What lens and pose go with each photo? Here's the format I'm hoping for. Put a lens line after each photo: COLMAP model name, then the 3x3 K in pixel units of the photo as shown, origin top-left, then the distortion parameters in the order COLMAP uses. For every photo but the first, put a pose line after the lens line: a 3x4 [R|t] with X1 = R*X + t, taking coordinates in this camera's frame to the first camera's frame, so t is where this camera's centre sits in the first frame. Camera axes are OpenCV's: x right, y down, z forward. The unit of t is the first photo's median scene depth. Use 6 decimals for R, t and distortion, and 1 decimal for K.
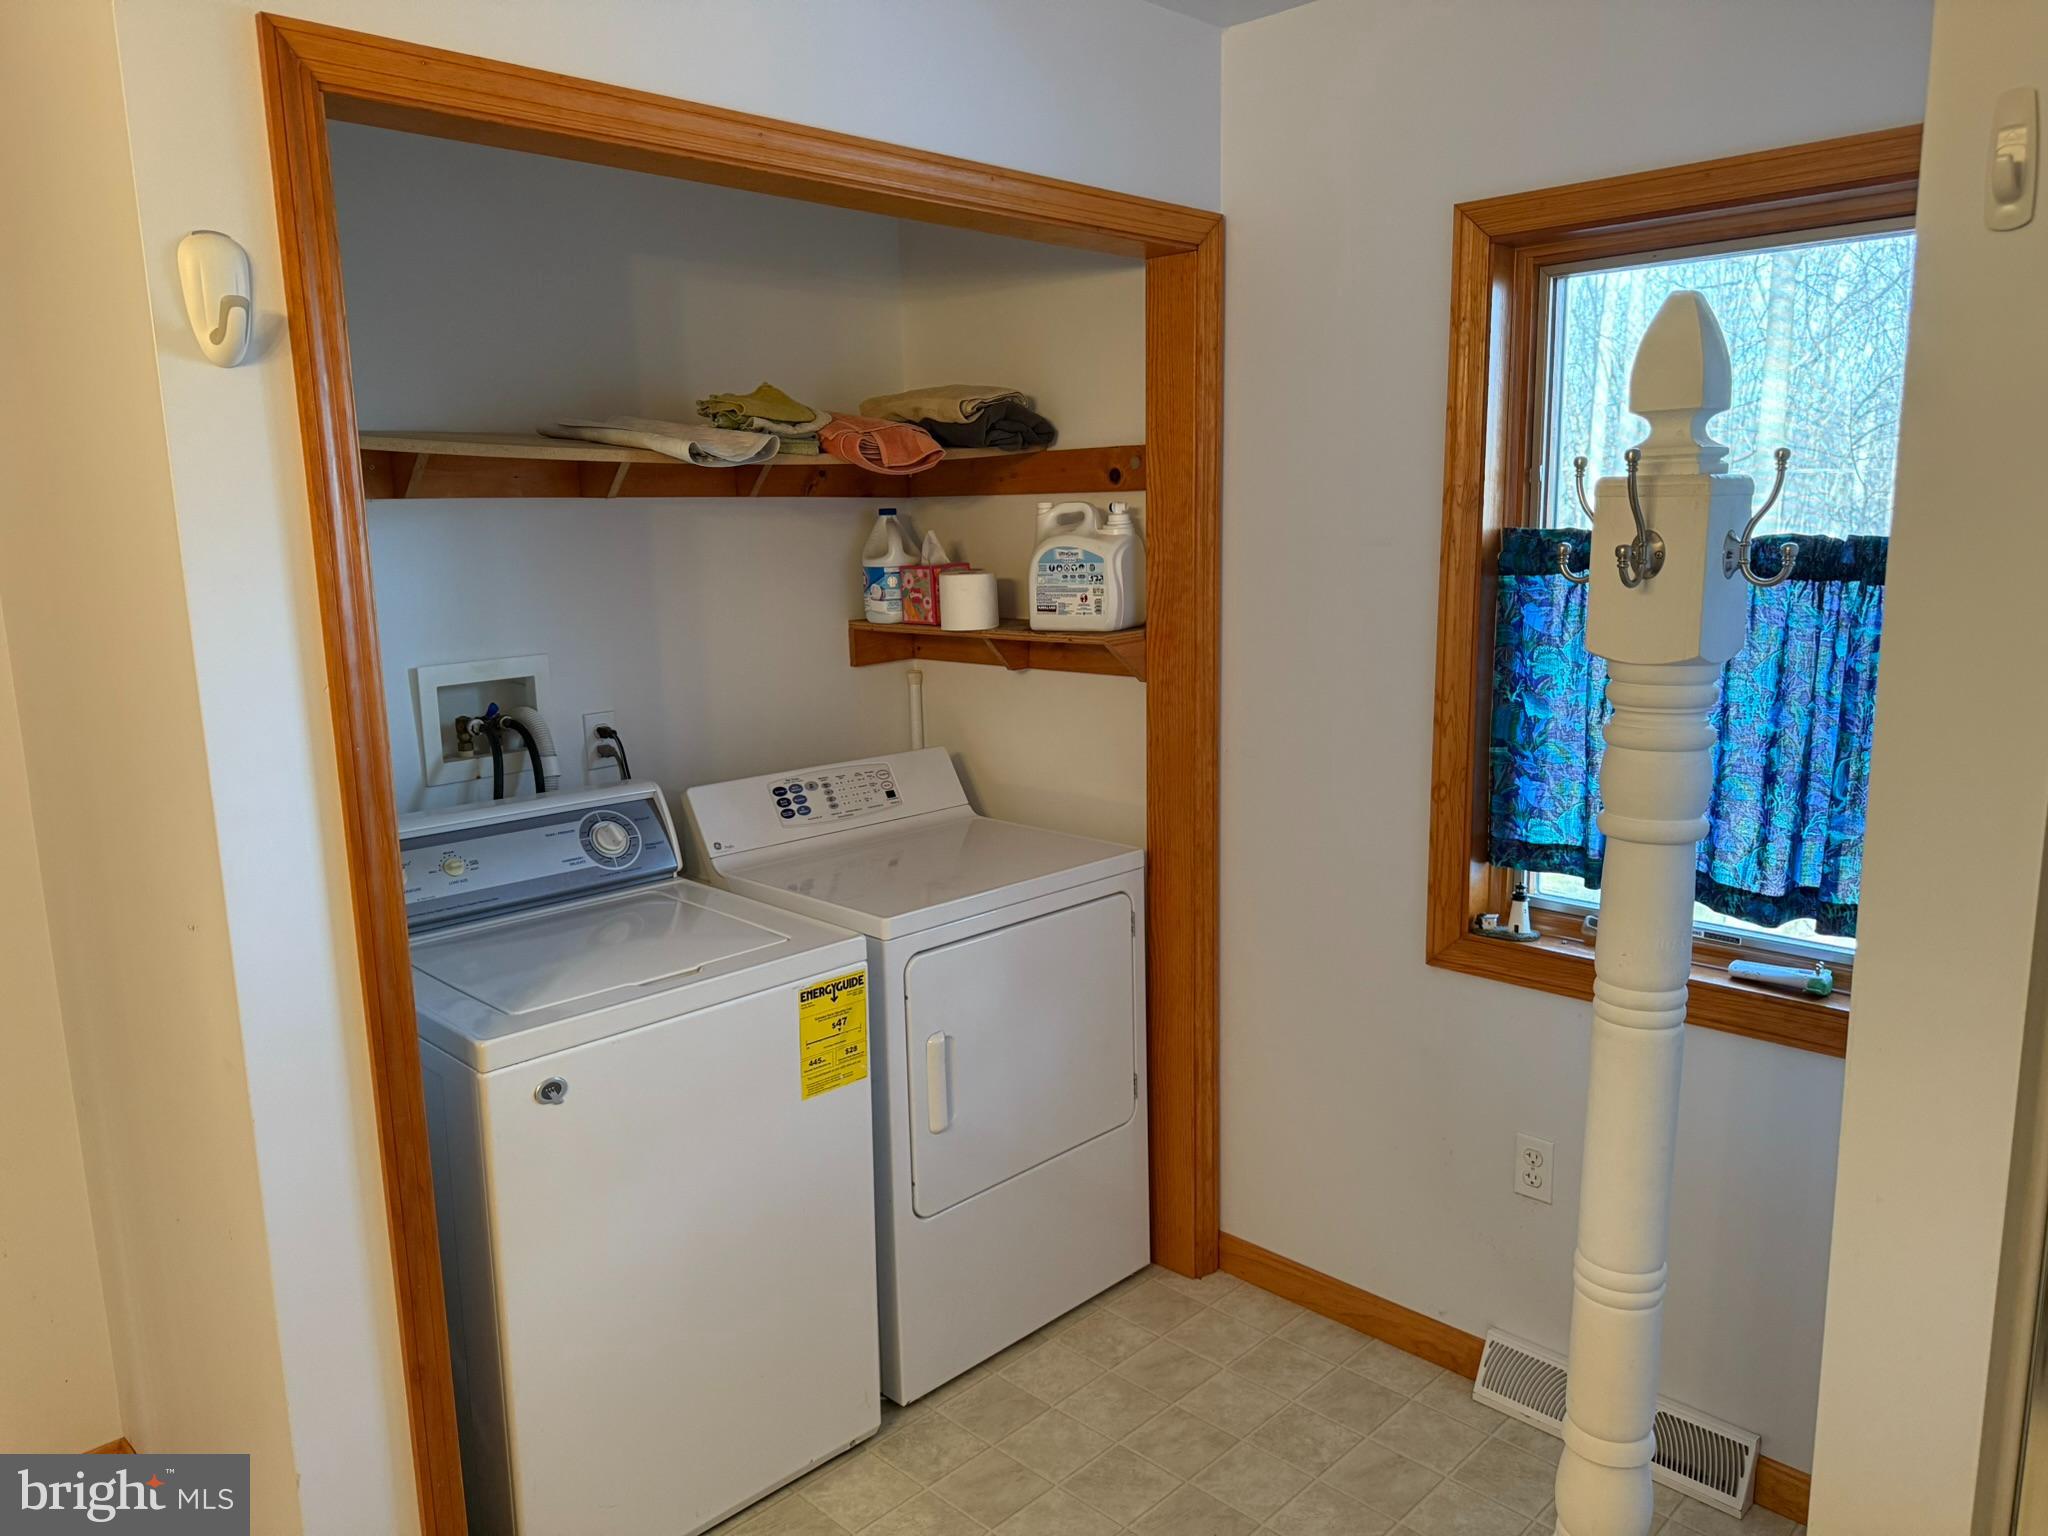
lens RADIAL K [[1449.9, 0, 1023.6], [0, 1449.9, 771.8], [0, 0, 1]] dist [0.011869, 0.001229]
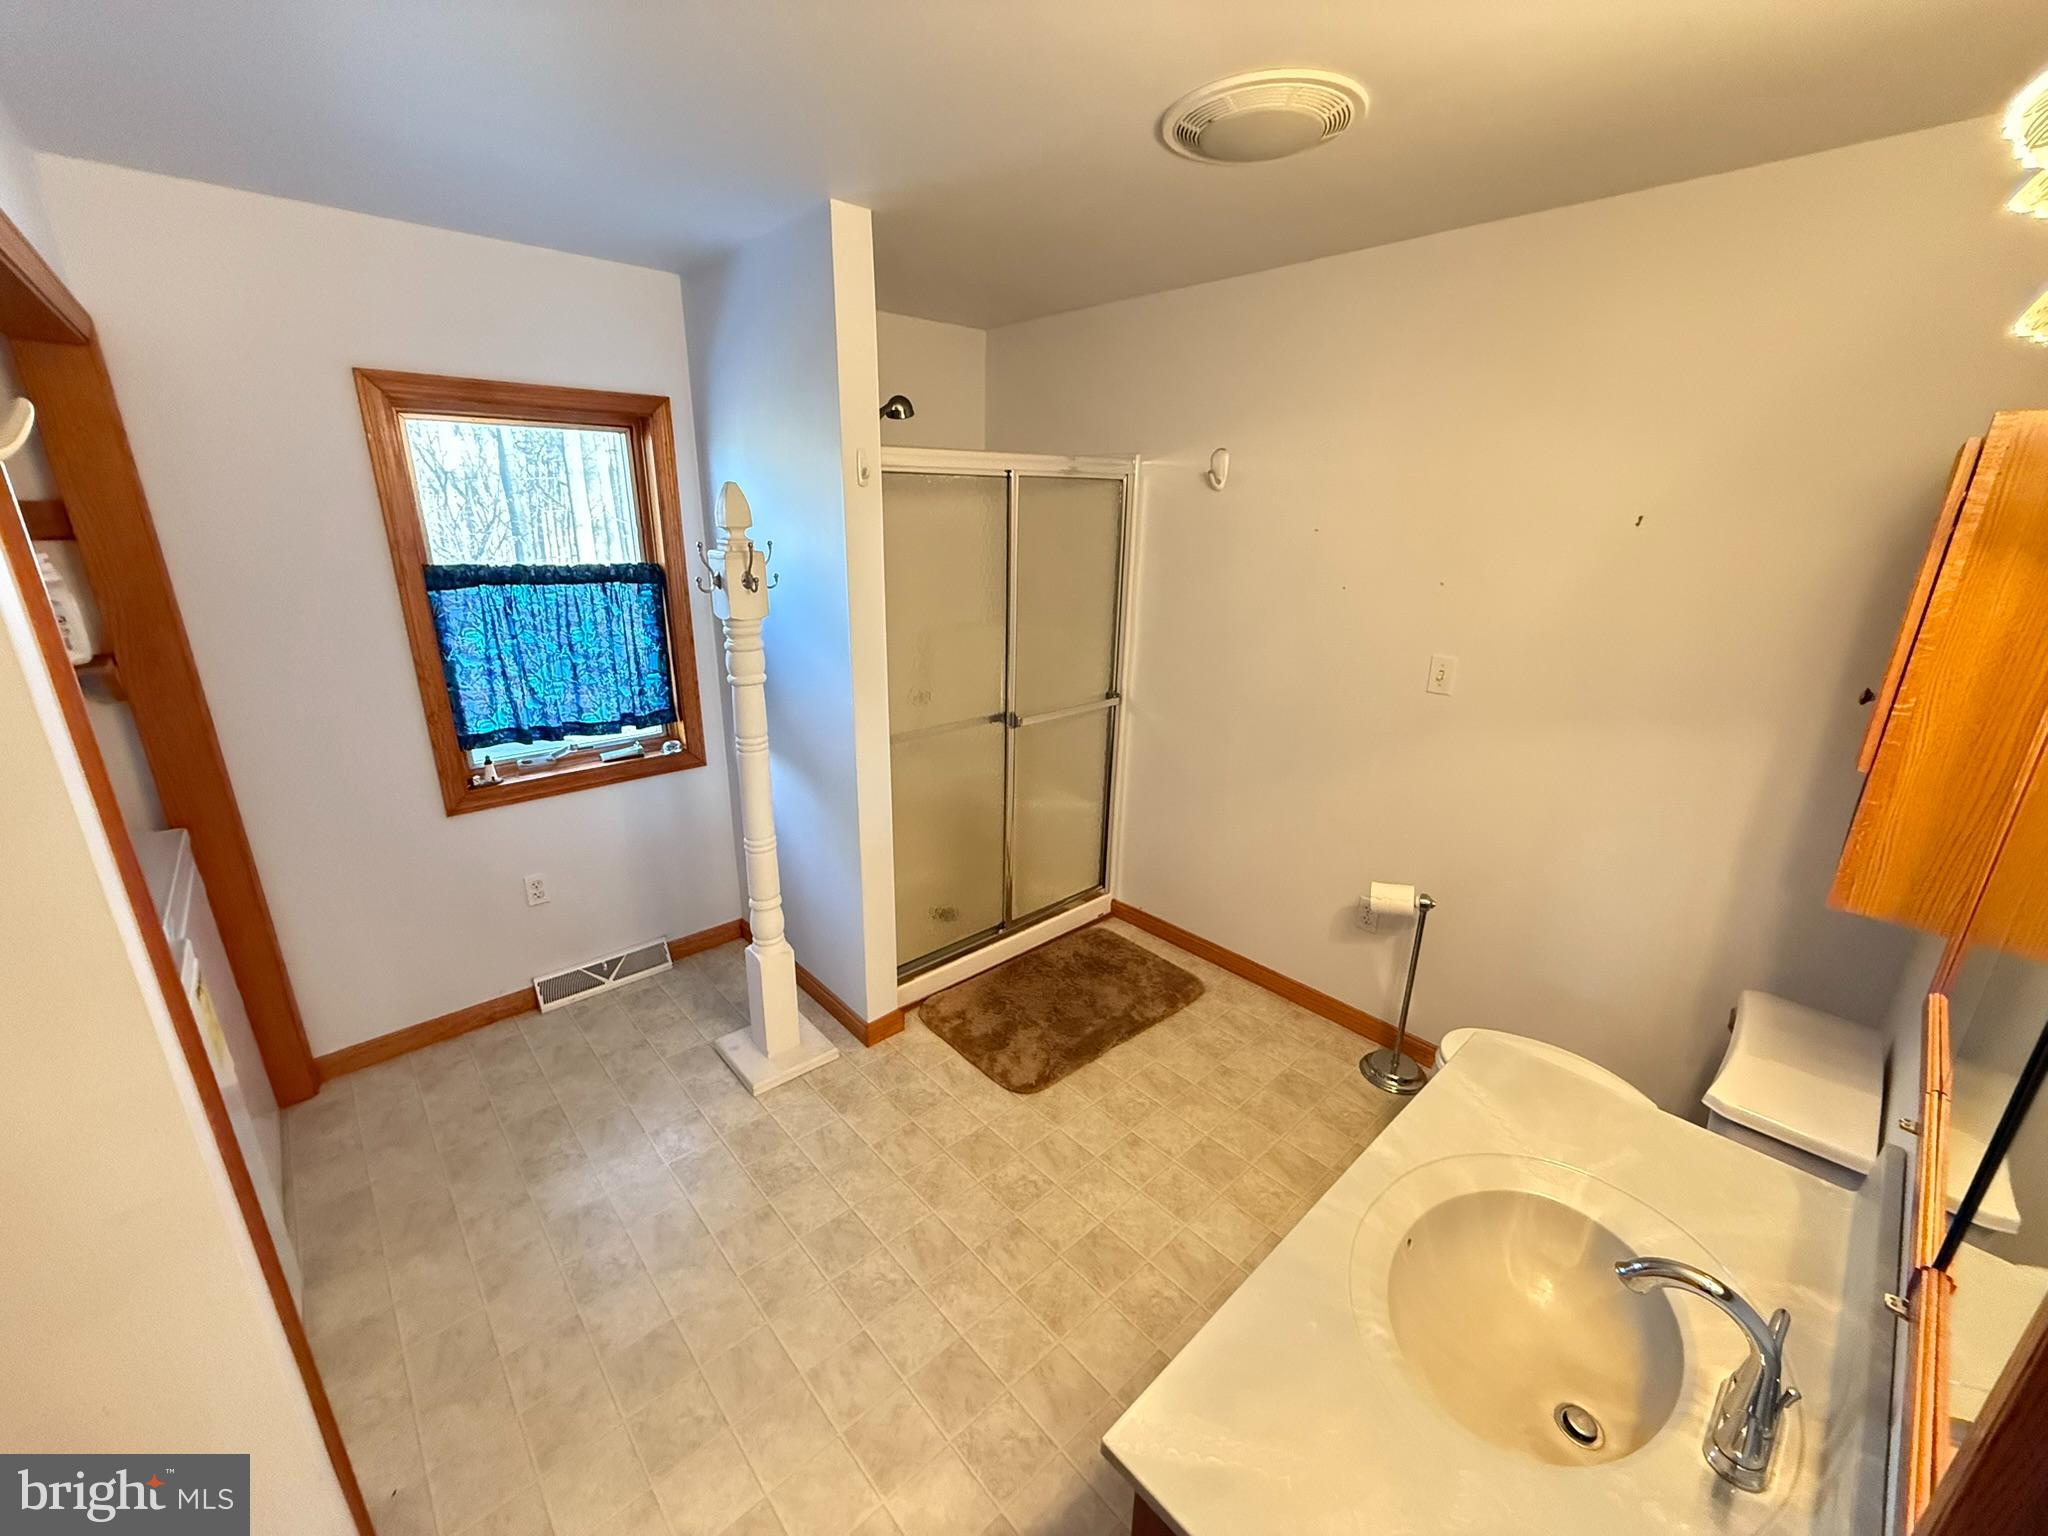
lens RADIAL K [[811.9, 0, 1019.6], [0, 811.9, 768.8], [0, 0, 1]] dist [-0.001877, -0.000659]
pose [[0.051061, -0.288416, 0.956143, -0.635384], [0.163963, 0.946822, 0.276848, -0.084526], [-0.985144, 0.142636, 0.095635, 0.219626]]
